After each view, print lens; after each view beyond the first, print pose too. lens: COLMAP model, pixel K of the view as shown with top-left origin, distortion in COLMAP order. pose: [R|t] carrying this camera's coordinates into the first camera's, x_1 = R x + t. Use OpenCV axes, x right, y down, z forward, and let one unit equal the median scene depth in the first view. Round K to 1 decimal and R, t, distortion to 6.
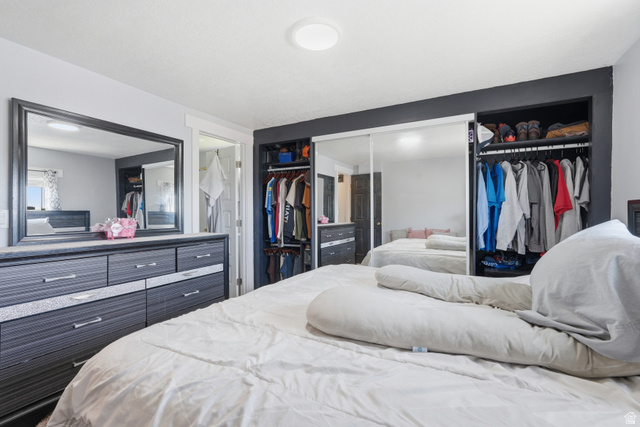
lens RADIAL K [[287.9, 0, 322.6], [0, 287.9, 212.4], [0, 0, 1]] dist [0.001603, 0.000240]
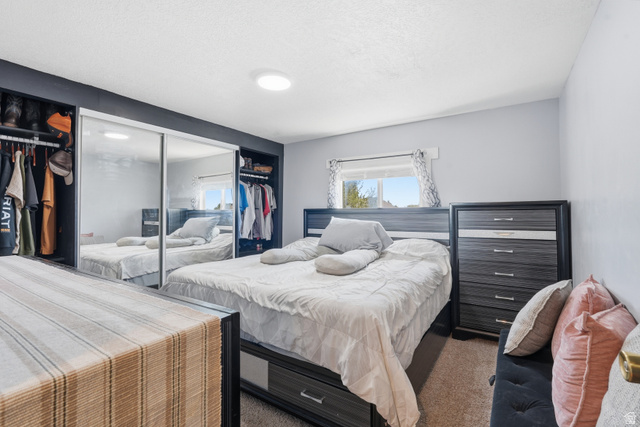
lens RADIAL K [[287.9, 0, 321.8], [0, 287.9, 211.6], [0, 0, 1]] dist [0.001603, 0.000240]
pose [[0.109930, 0.011251, 0.993876, -0.870937], [-0.001990, 0.999936, -0.011099, 0.002869], [-0.993937, -0.000758, 0.109946, 0.421485]]
